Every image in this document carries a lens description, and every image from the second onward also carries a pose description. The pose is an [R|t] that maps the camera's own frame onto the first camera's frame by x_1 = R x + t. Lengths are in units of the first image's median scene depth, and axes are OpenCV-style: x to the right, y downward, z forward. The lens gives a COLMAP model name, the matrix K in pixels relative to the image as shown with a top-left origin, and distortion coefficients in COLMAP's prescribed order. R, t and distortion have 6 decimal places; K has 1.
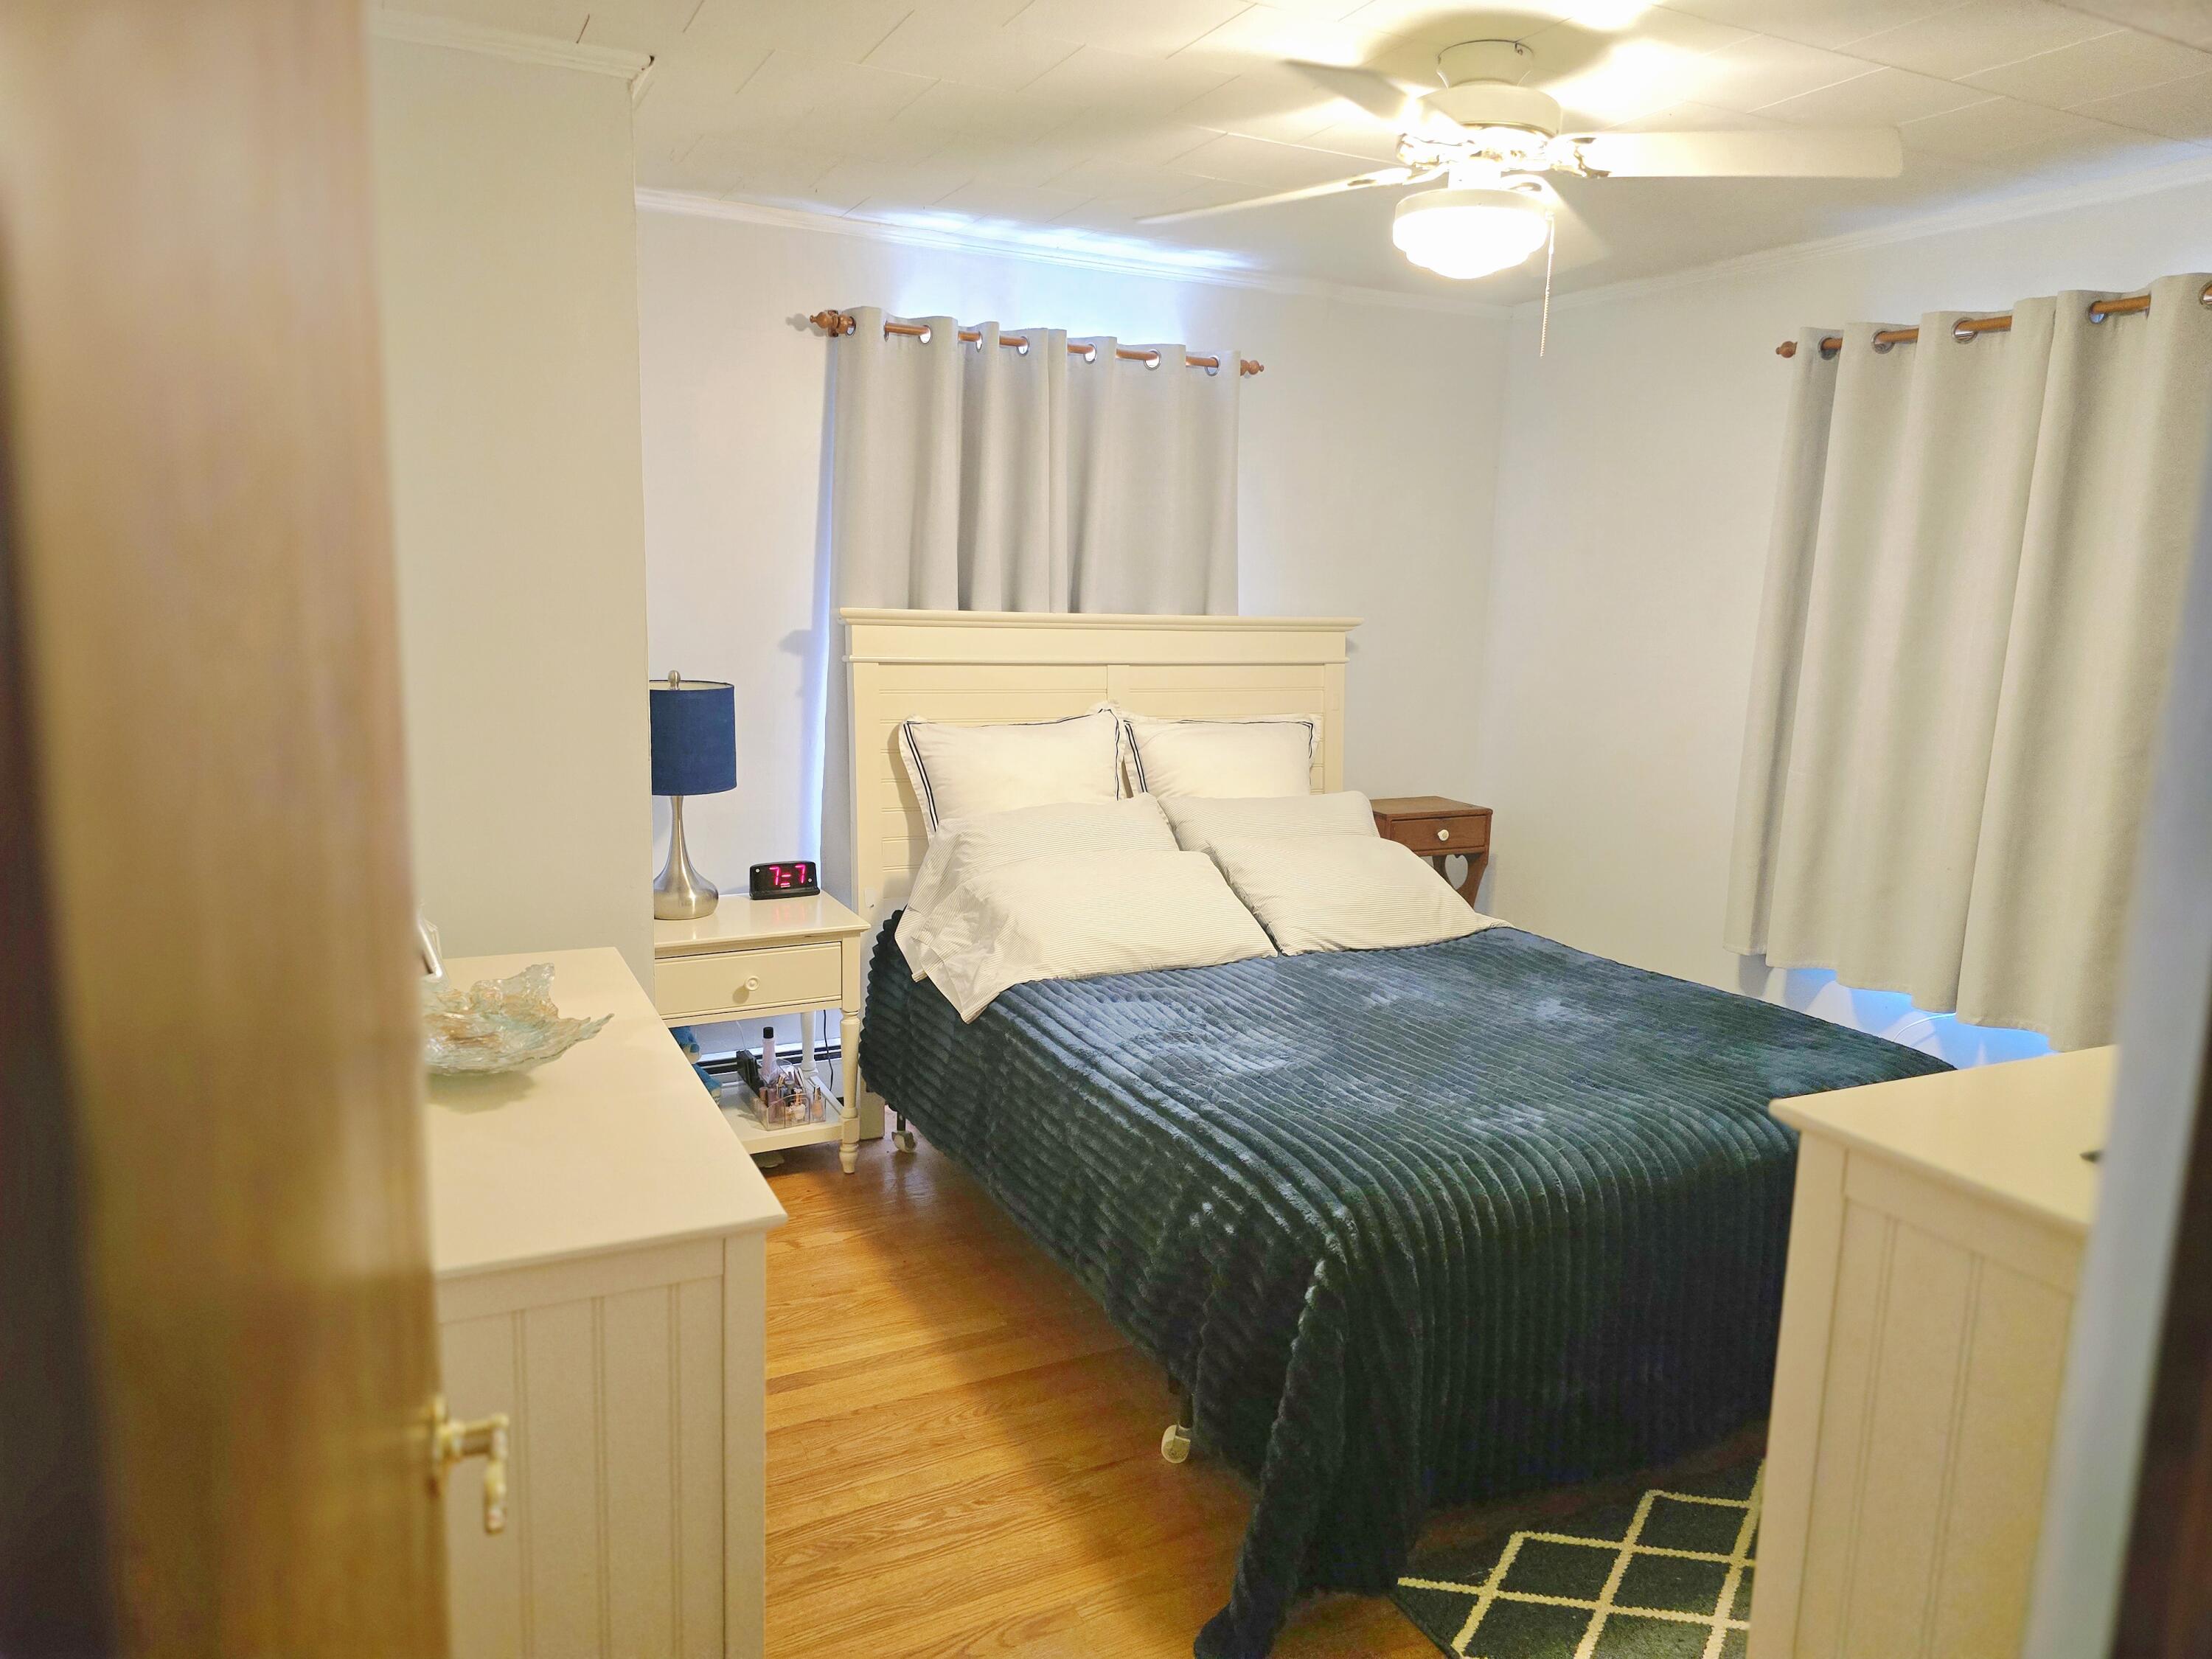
lens RADIAL K [[1482.4, 0, 1104.0], [0, 1482.4, 823.5], [0, 0, 1]] dist [0.057077, -0.050589]
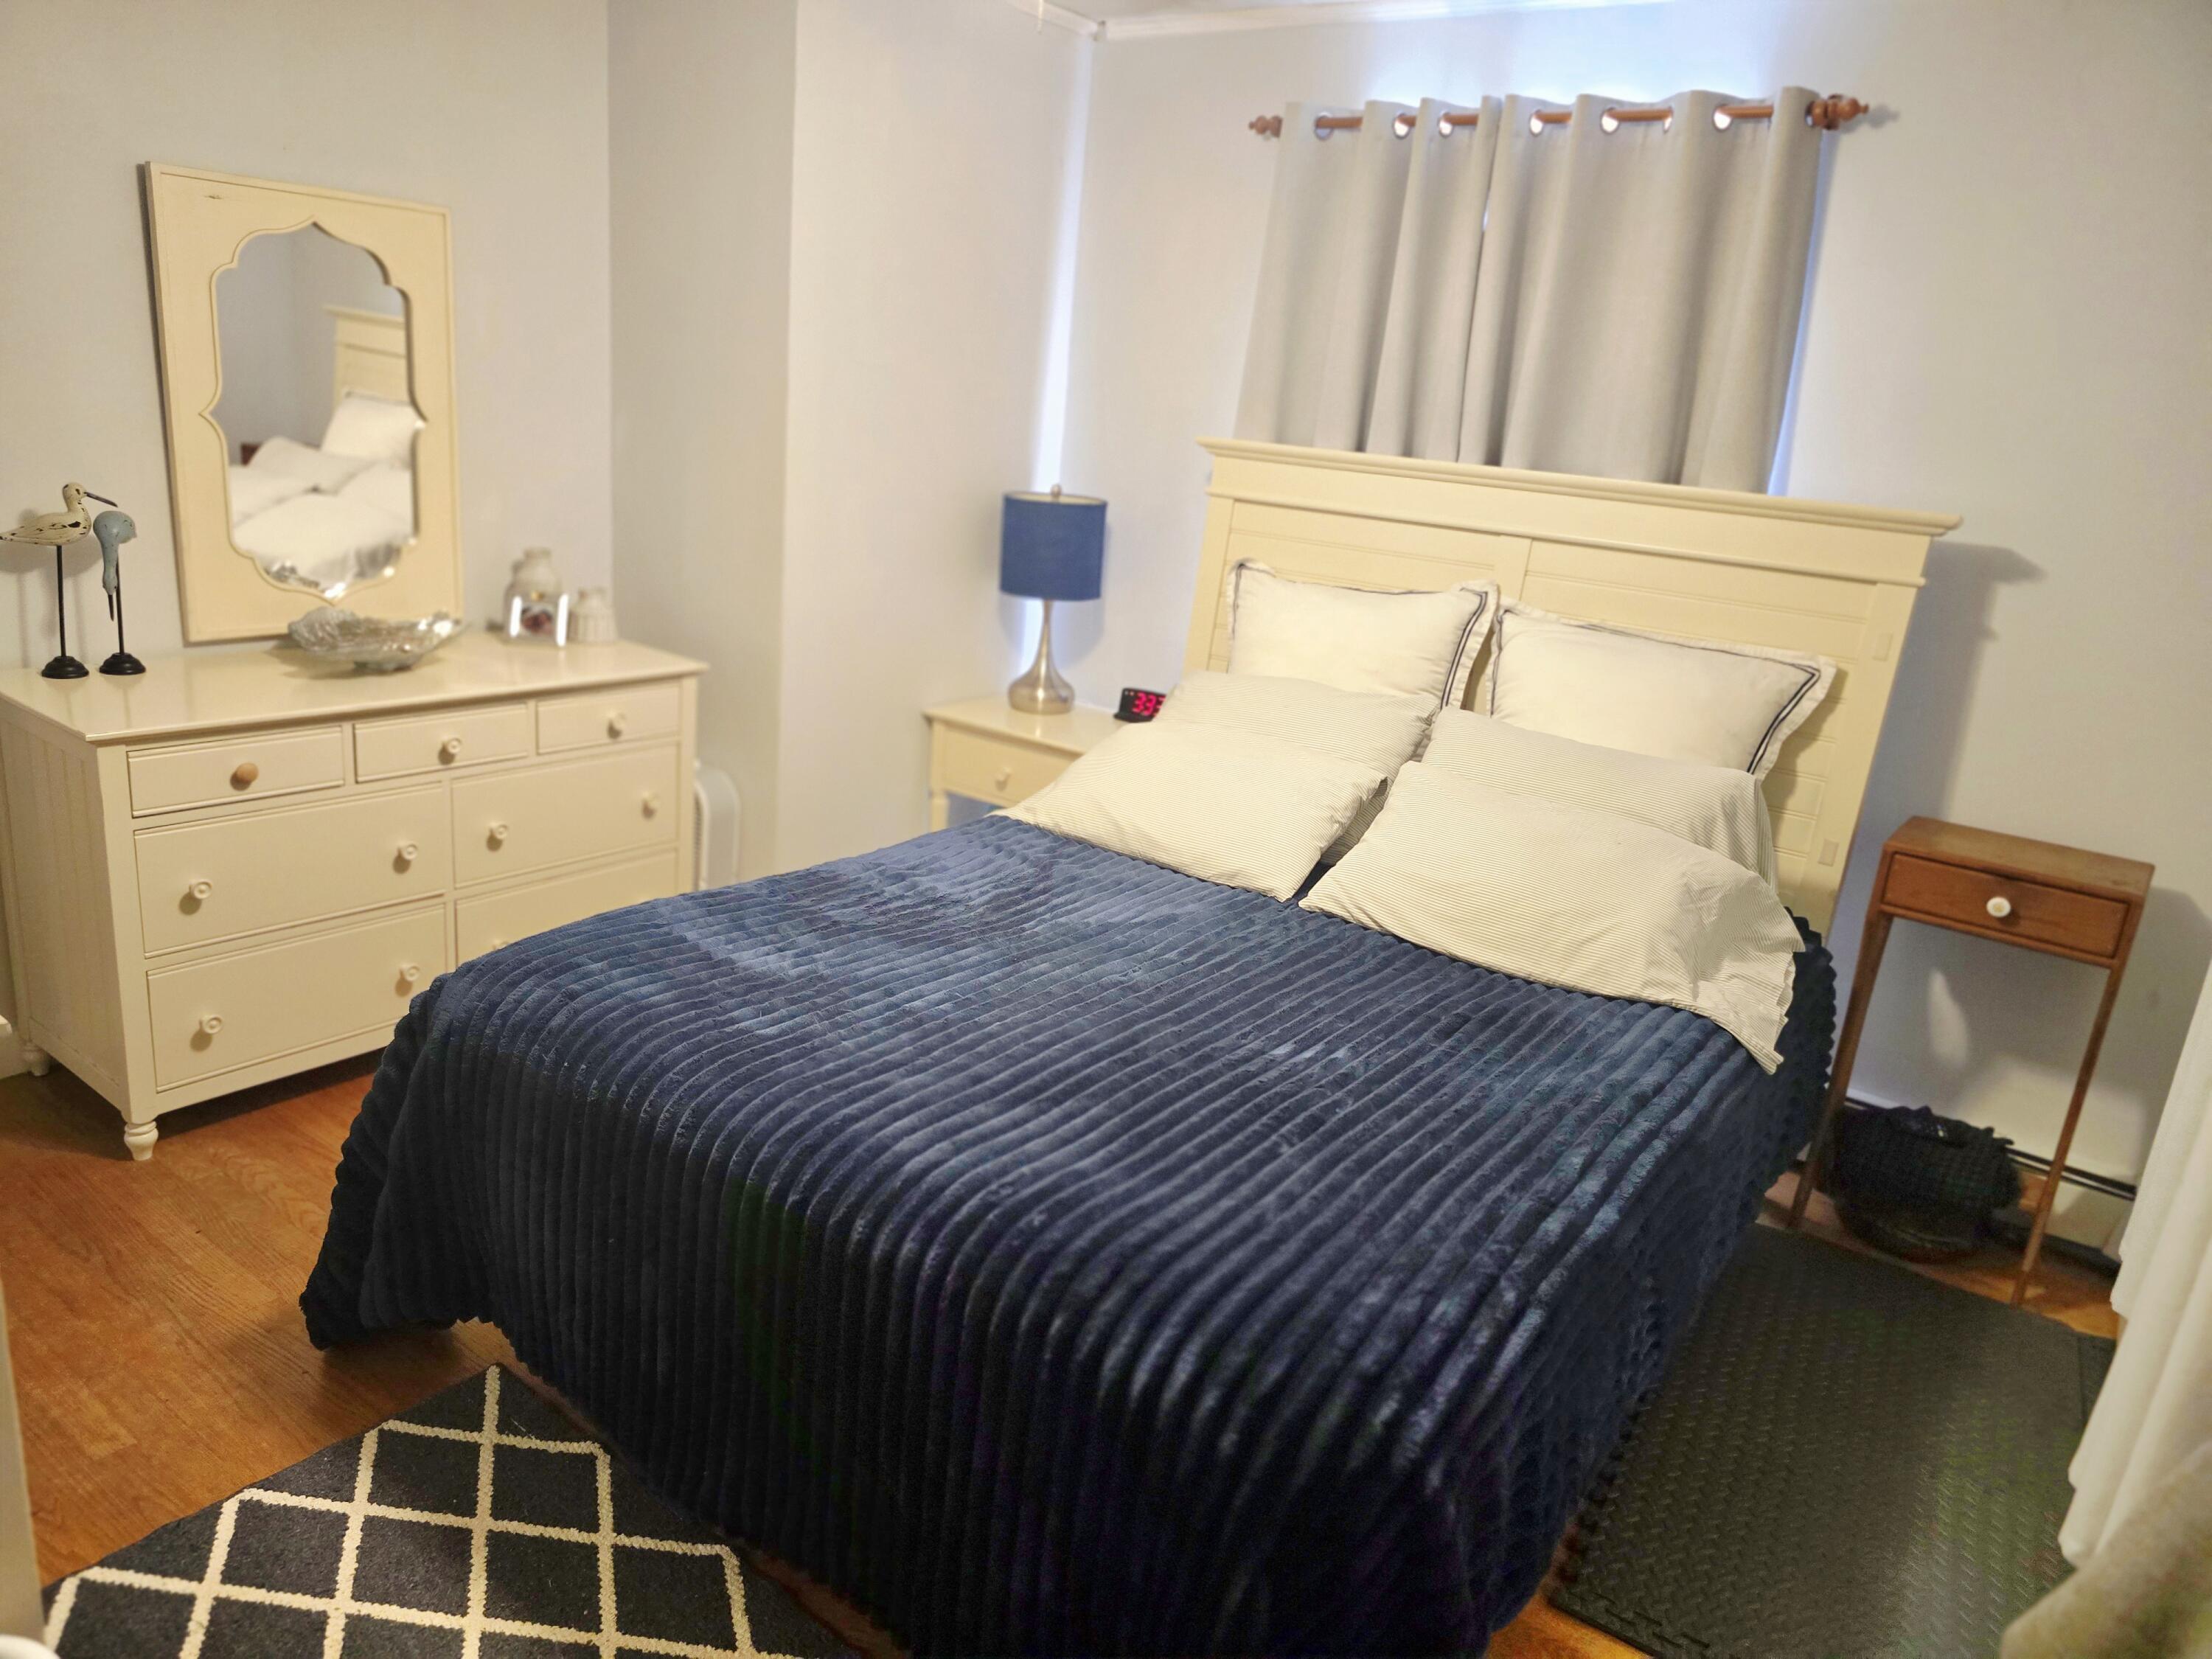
lens RADIAL K [[1482.4, 0, 1101.1], [0, 1482.4, 832.9], [0, 0, 1]] dist [0.057077, -0.050589]
pose [[0.451455, 0.263937, -0.852364, 0.644480], [-0.218176, 0.958907, 0.181372, -0.056740], [0.865209, 0.104084, 0.490489, 0.479076]]
